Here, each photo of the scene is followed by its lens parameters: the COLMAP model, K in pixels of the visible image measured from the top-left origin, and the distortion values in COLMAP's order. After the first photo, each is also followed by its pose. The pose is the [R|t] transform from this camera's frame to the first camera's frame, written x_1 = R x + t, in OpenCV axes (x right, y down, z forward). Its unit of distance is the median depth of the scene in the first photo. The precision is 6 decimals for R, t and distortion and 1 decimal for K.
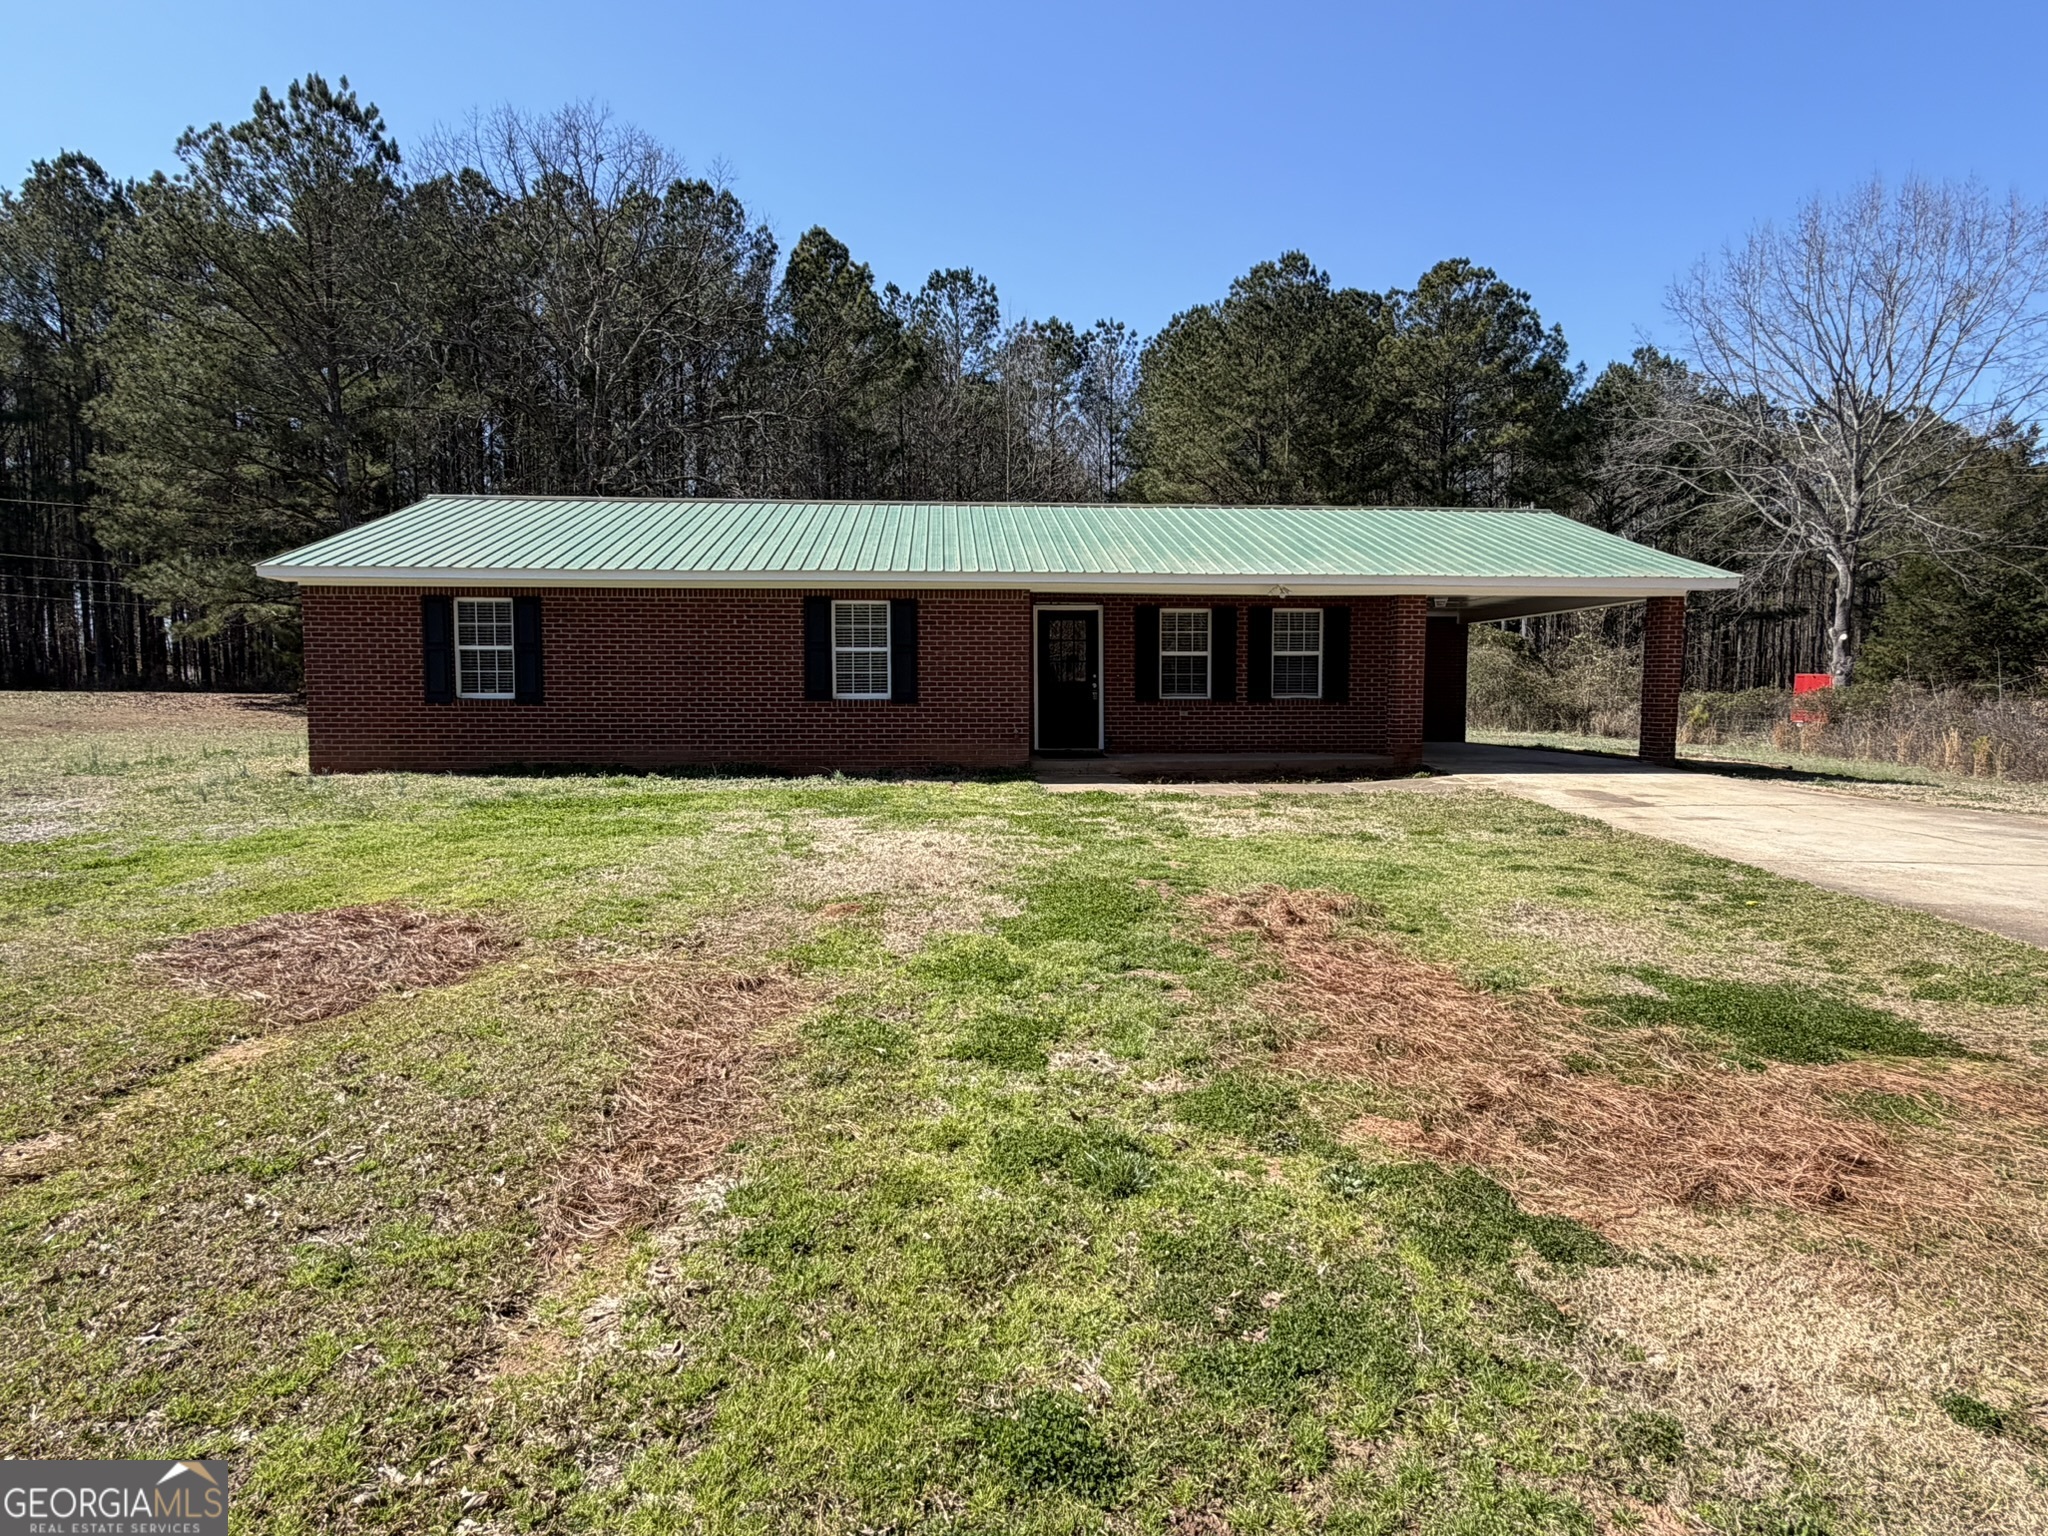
lens RADIAL K [[1123.4, 0, 1024.0], [0, 1123.4, 768.0], [0, 0, 1]] dist [0.000017, -0.002106]
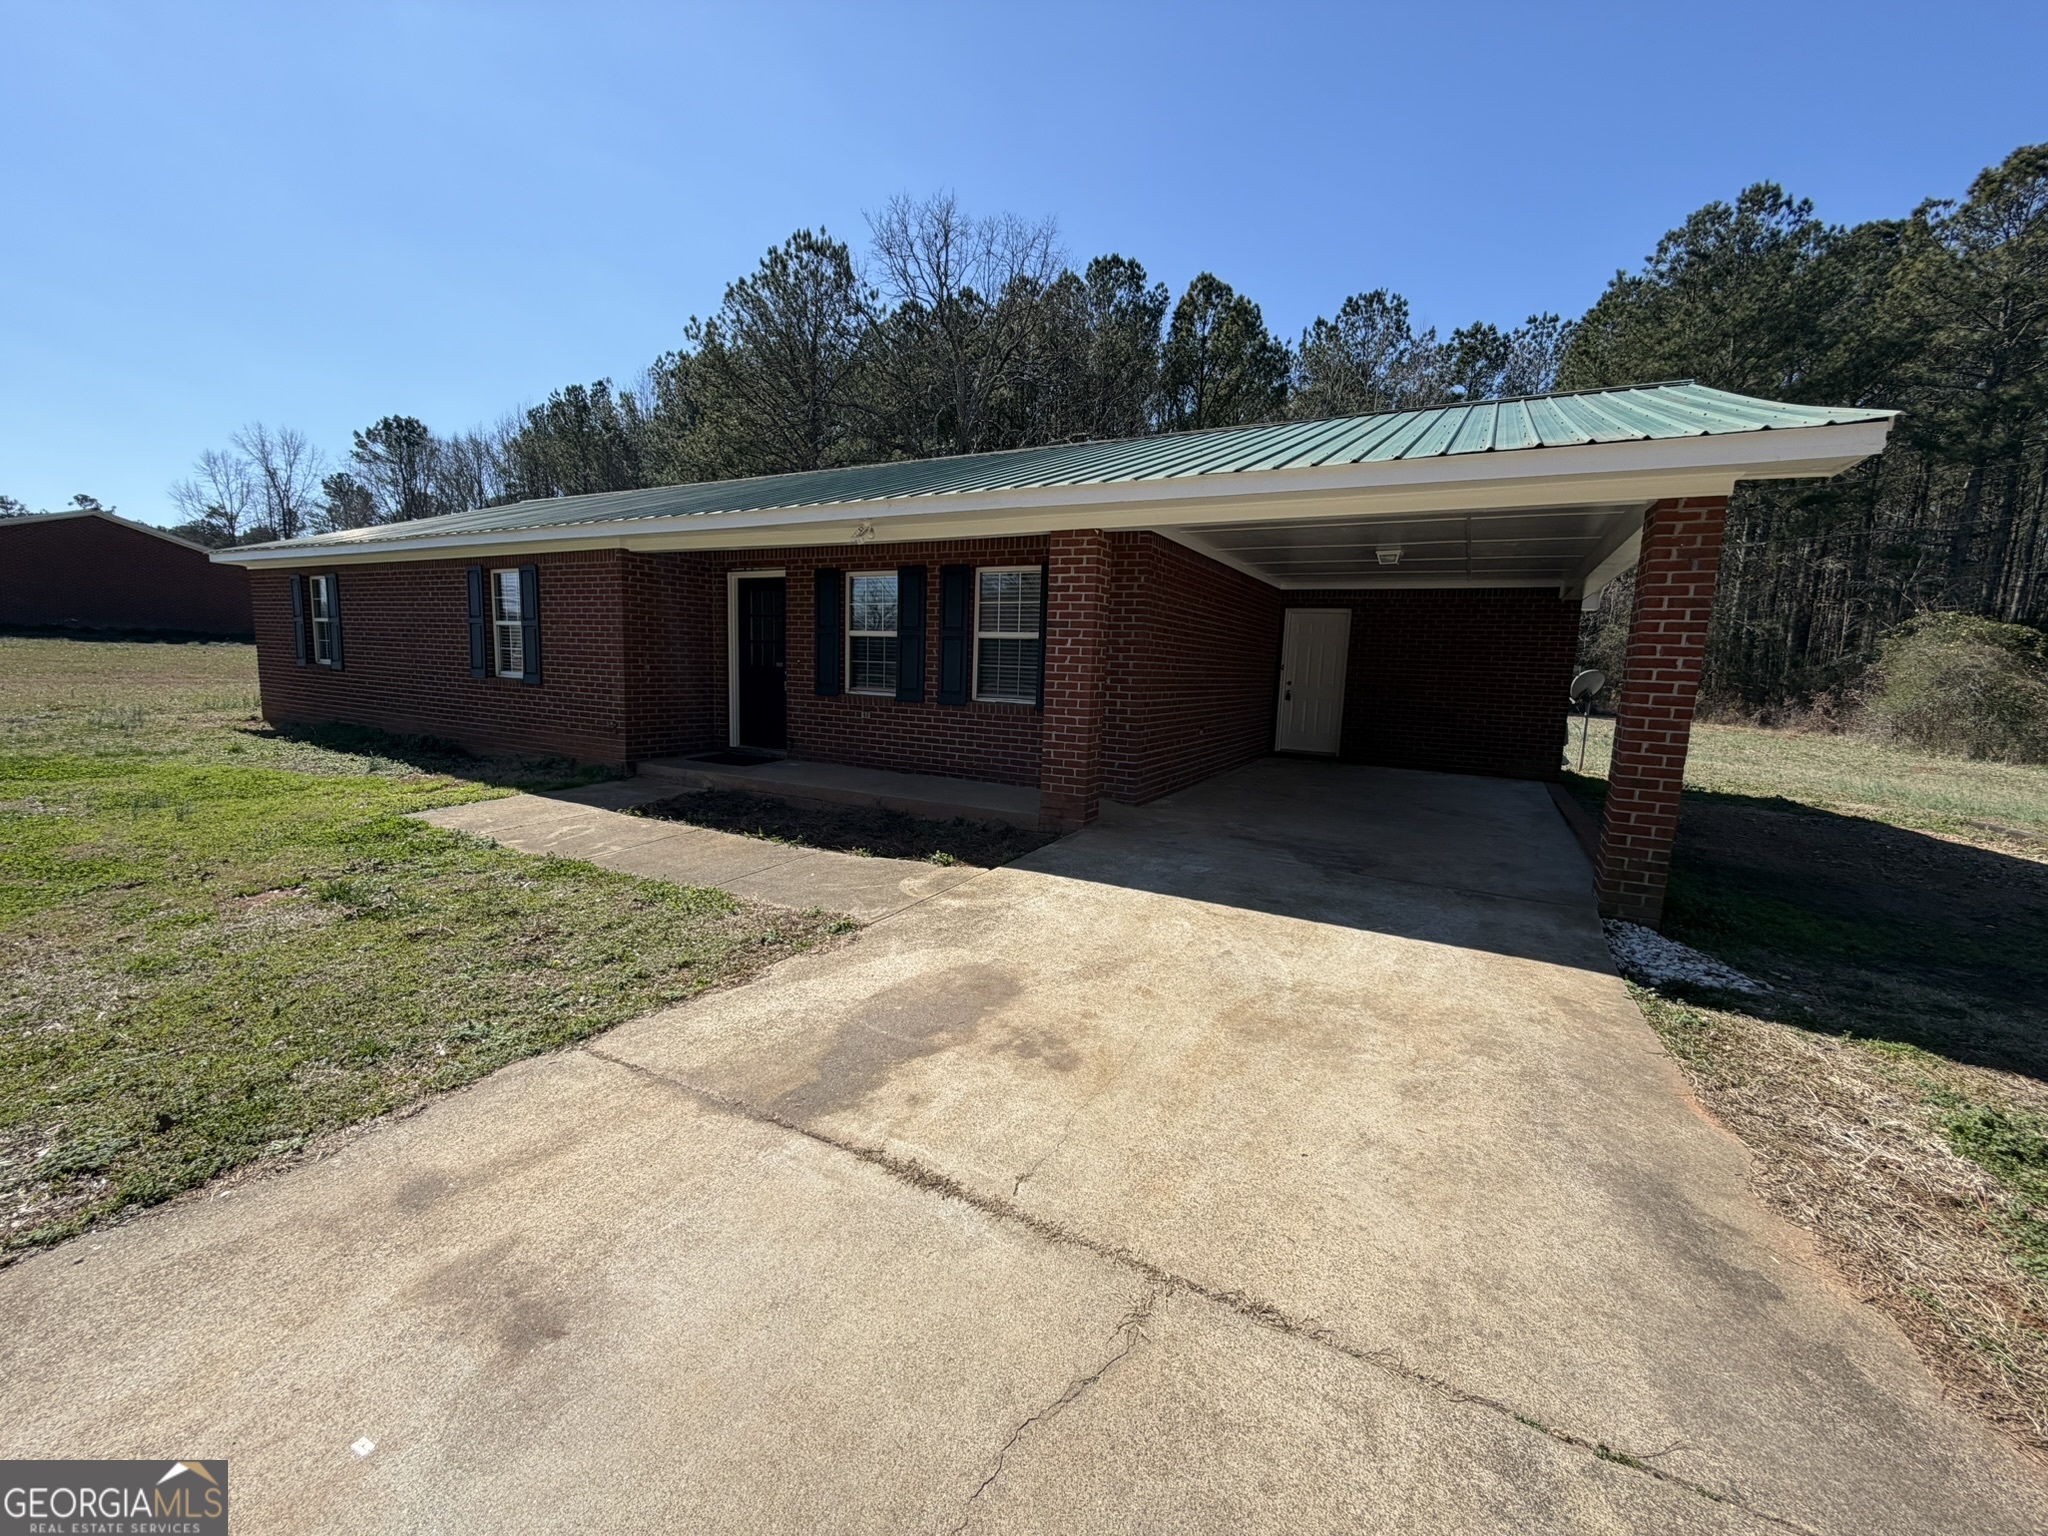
lens RADIAL K [[820.1, 0, 1024.0], [0, 820.1, 768.0], [0, 0, 1]] dist [-0.001068, -0.000096]
pose [[0.845628, 0.092770, -0.525649, 0.137615], [-0.068043, 0.995482, 0.066226, -0.015094], [0.529418, -0.020236, 0.848120, 0.159277]]
